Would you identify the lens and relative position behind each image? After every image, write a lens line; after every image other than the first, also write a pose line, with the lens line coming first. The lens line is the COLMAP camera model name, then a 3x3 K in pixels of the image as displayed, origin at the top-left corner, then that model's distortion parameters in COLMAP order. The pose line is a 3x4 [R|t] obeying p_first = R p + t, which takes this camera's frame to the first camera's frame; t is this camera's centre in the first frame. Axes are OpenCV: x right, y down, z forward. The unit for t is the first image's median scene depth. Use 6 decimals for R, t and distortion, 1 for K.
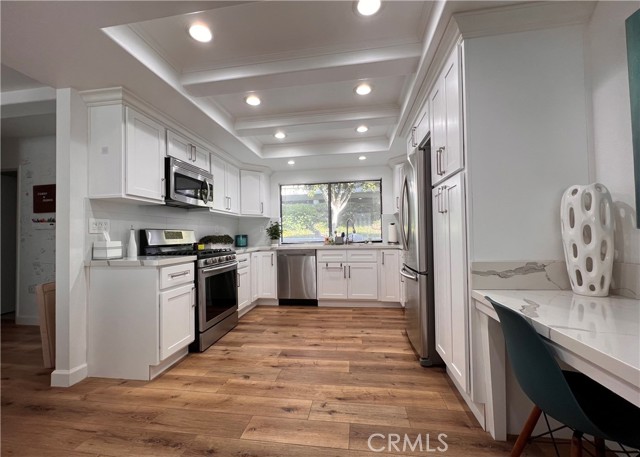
lens RADIAL K [[254.1, 0, 322.0], [0, 254.1, 229.8], [0, 0, 1]] dist [-0.001197, -0.000066]
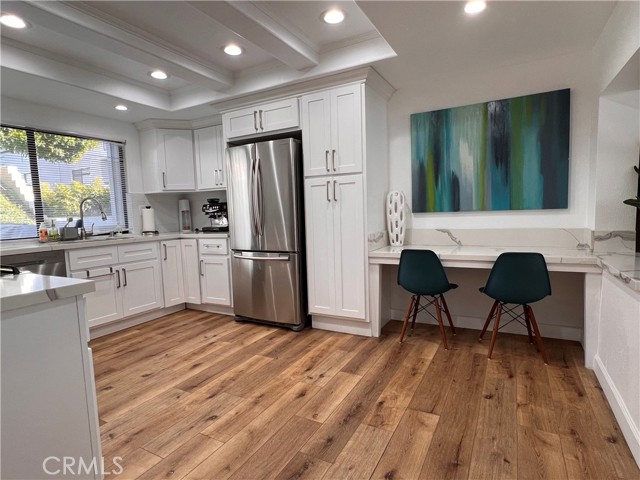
lens RADIAL K [[341.8, 0, 316.6], [0, 341.8, 240.4], [0, 0, 1]] dist [-0.003101, 0.000993]
pose [[0.369100, -0.073027, 0.926516, -0.824526], [0.006190, 0.997079, 0.076123, 0.001377], [-0.929369, -0.022362, 0.368474, 0.293916]]
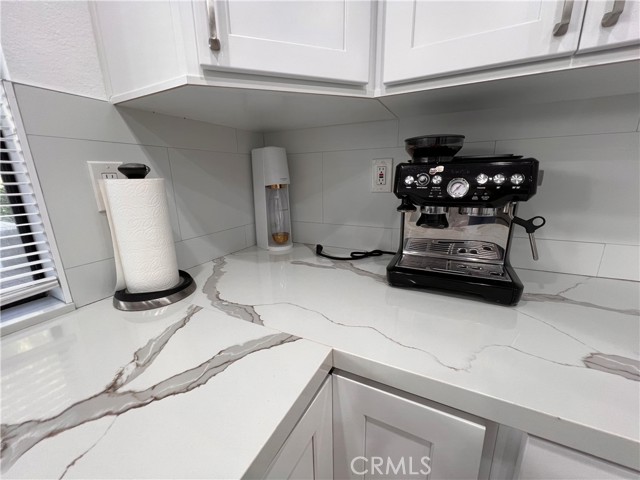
lens RADIAL K [[256.4, 0, 322.6], [0, 256.4, 237.0], [0, 0, 1]] dist [-0.000466, -0.000069]
pose [[0.337739, -0.204906, 0.918665, 0.294233], [-0.008405, 0.975321, 0.220633, -0.033660], [-0.941202, -0.082238, 0.327682, 1.463440]]
